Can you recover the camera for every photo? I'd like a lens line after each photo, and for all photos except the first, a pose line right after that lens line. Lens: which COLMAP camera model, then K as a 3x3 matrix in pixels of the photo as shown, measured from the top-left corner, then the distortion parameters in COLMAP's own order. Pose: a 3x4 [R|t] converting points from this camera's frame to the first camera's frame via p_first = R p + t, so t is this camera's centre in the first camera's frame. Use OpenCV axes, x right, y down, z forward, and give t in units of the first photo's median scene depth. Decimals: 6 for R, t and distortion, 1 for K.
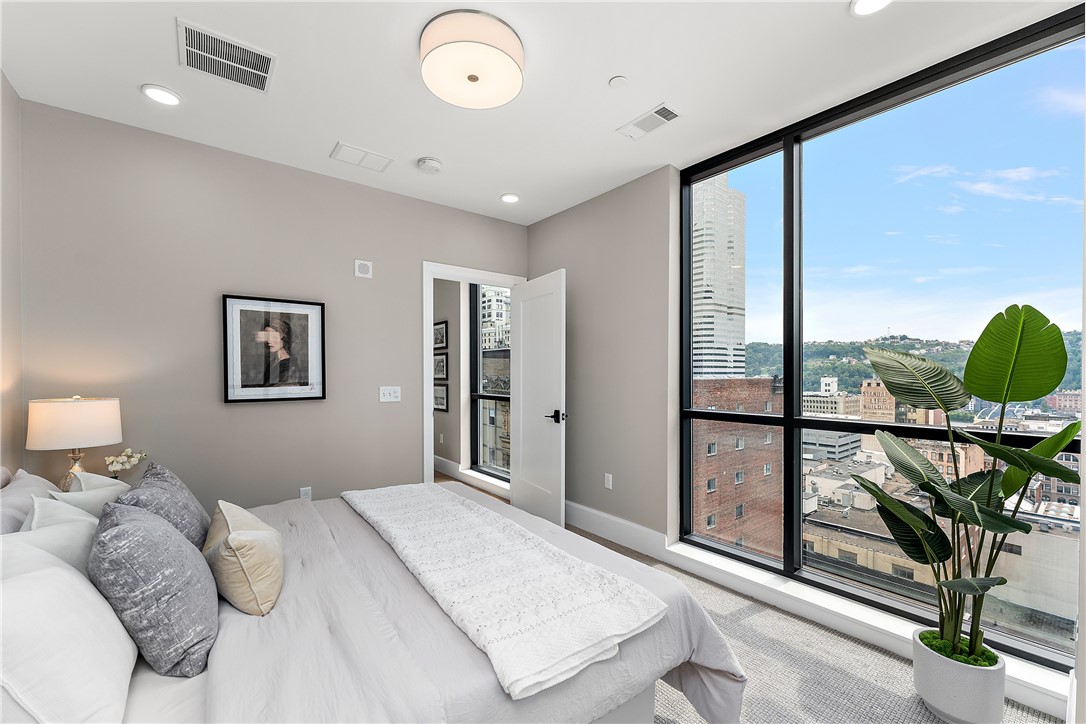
lens RADIAL K [[438.3, 0, 541.8], [0, 438.3, 372.6], [0, 0, 1]] dist [0.000334, 0.000243]
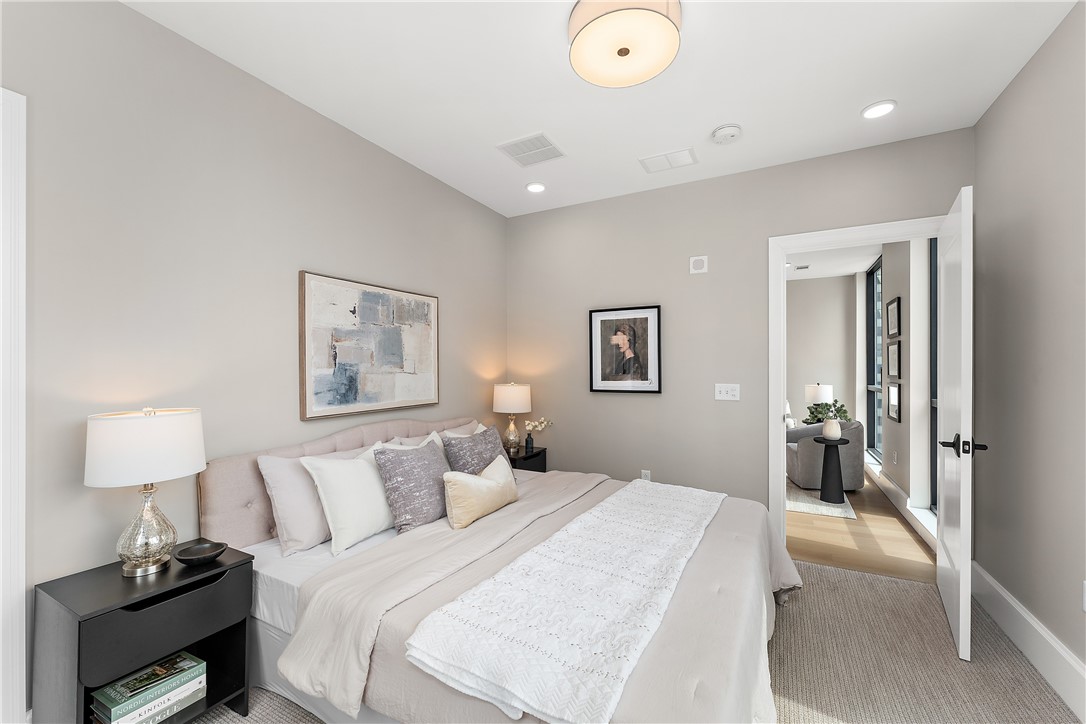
lens RADIAL K [[438.3, 0, 544.2], [0, 438.3, 365.2], [0, 0, 1]] dist [0.000334, 0.000243]
pose [[0.400215, -0.004946, -0.916408, 0.415630], [0.001491, 0.999988, -0.004746, -0.004549], [0.916420, 0.000533, 0.400217, 0.319954]]
